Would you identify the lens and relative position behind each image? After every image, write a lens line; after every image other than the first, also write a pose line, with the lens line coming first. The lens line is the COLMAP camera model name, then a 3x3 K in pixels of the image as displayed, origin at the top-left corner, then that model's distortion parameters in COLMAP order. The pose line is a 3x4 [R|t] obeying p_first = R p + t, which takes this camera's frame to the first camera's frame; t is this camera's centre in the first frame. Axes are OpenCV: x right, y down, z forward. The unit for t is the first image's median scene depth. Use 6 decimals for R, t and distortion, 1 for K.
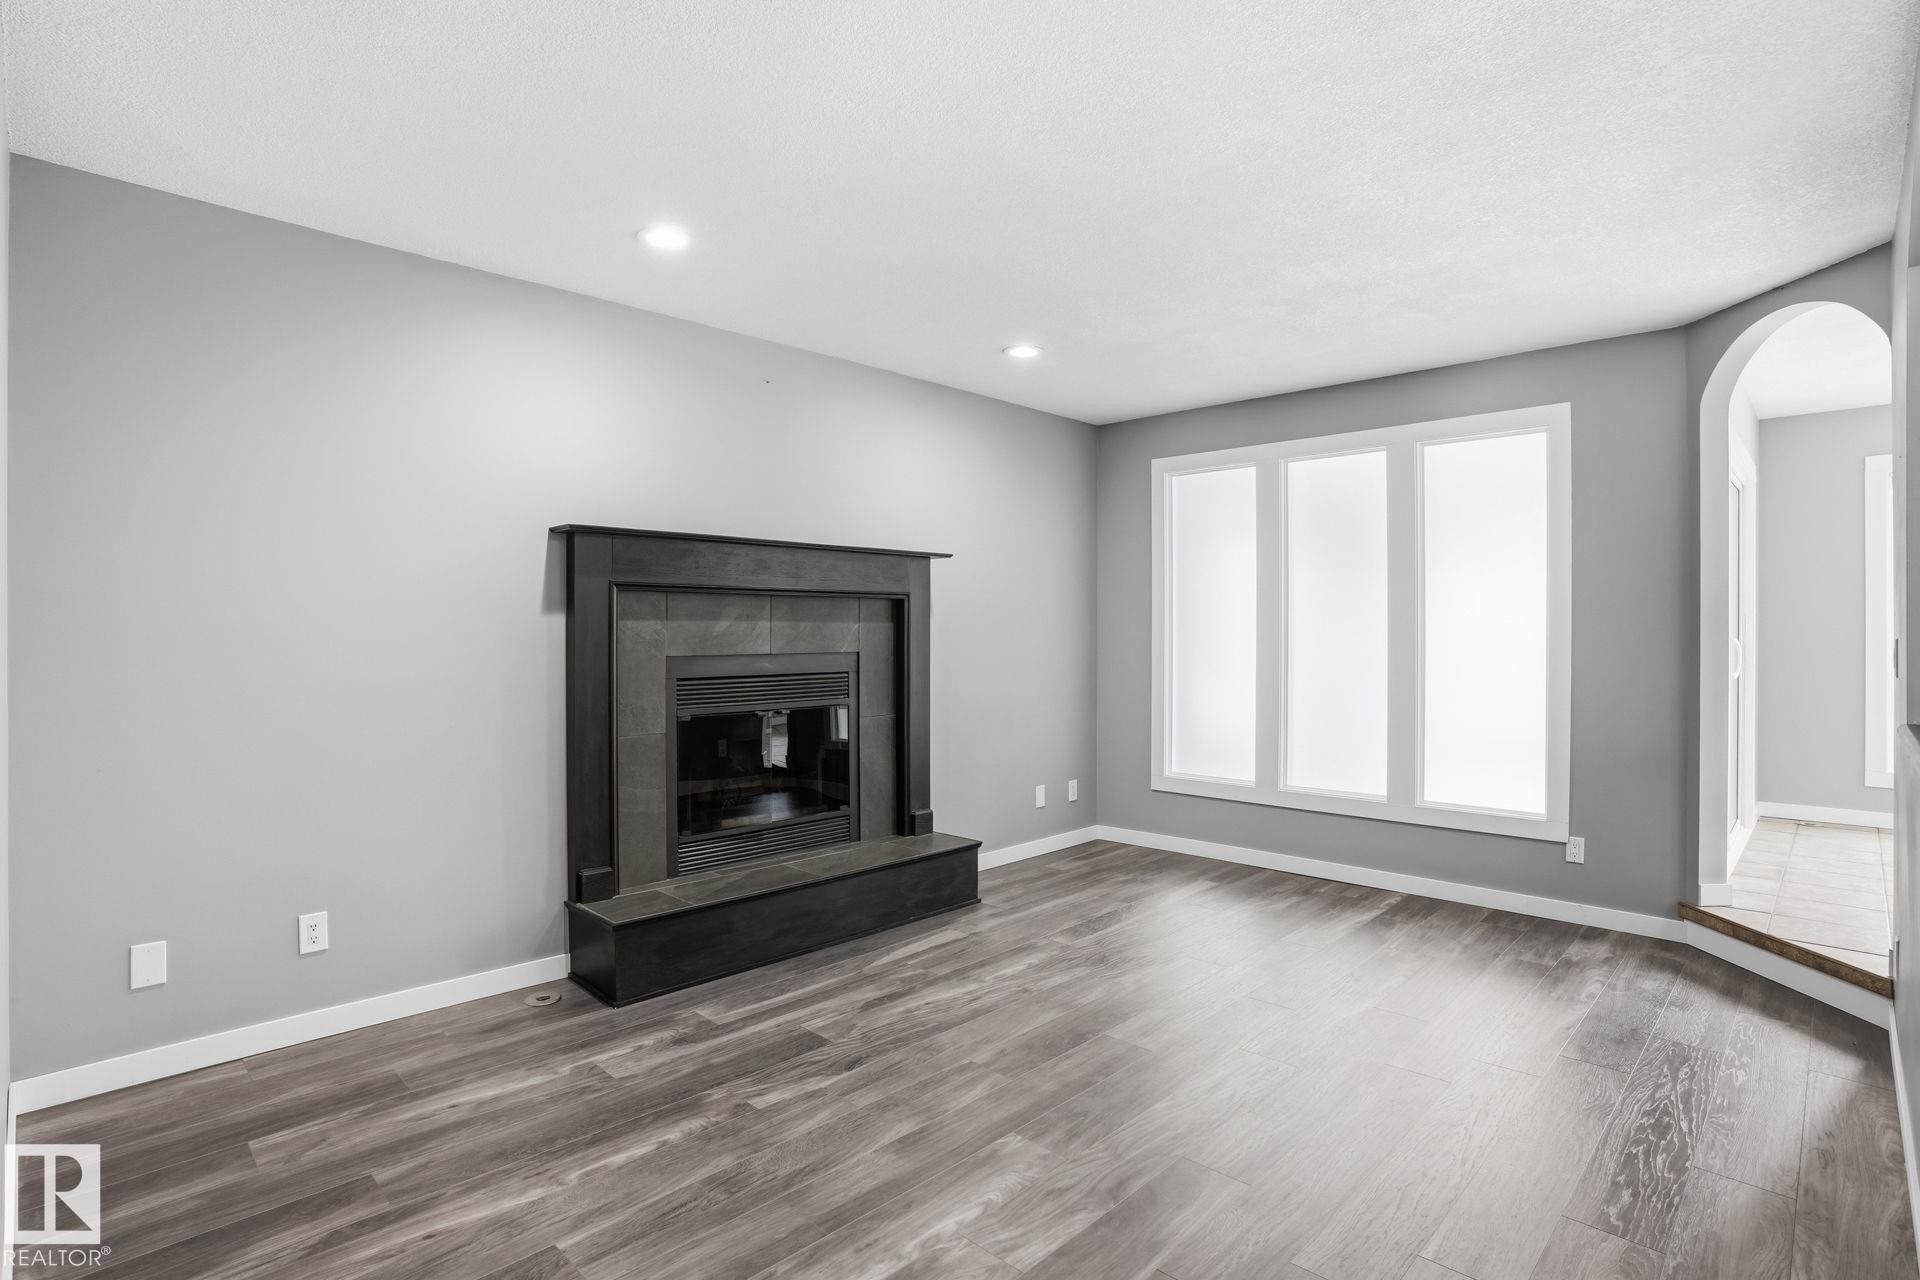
lens RADIAL K [[941.1, 0, 943.7], [0, 941.1, 634.3], [0, 0, 1]] dist [-0.050076, 0.005022]
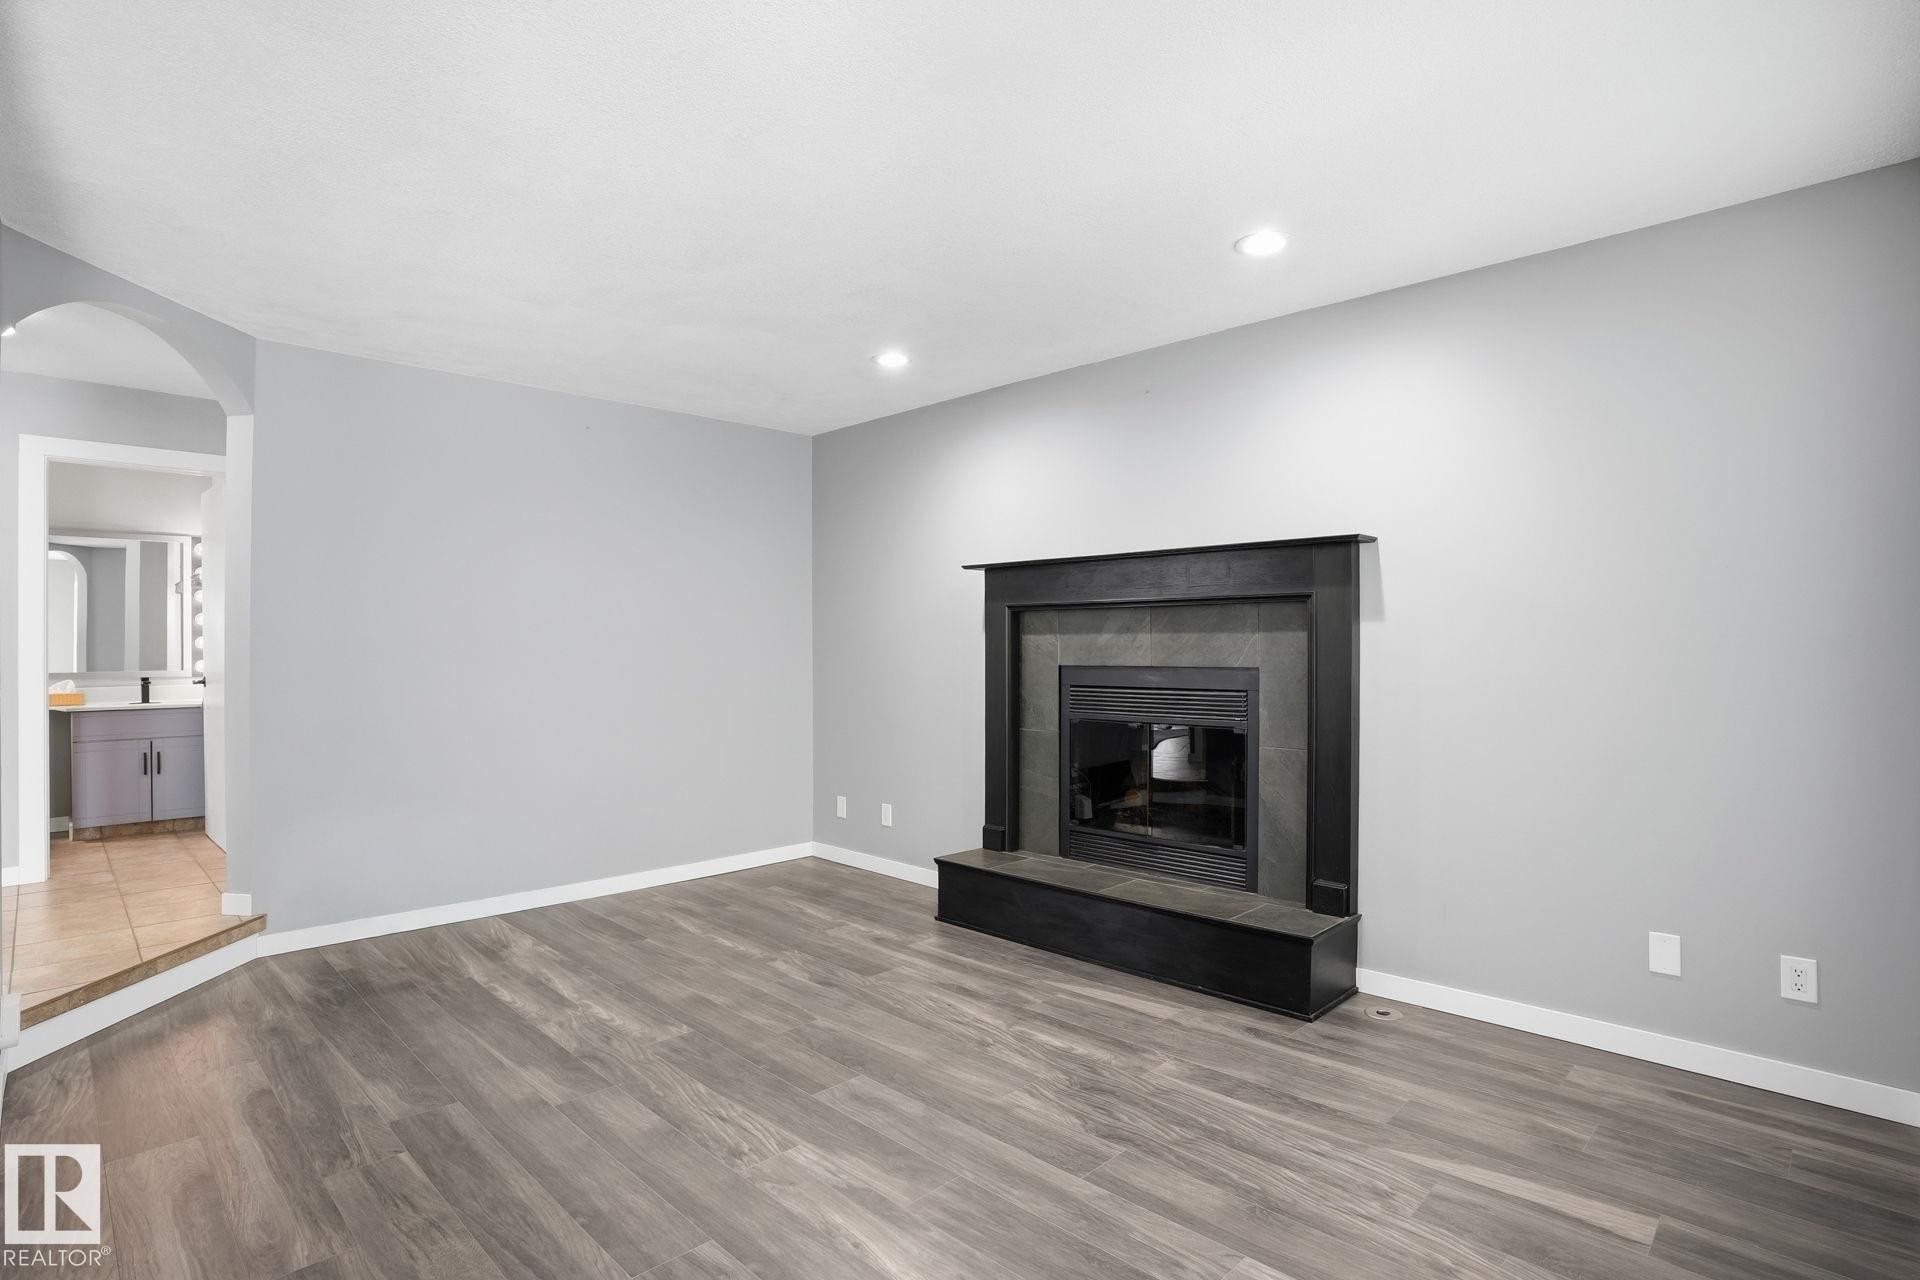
lens RADIAL K [[941.1, 0, 945.0], [0, 941.1, 645.5], [0, 0, 1]] dist [-0.050076, 0.005022]
pose [[0.009920, 0.002732, -0.999947, 0.901064], [0.001931, 0.999994, 0.002751, -0.004869], [0.999949, -0.001958, 0.009914, 0.873015]]
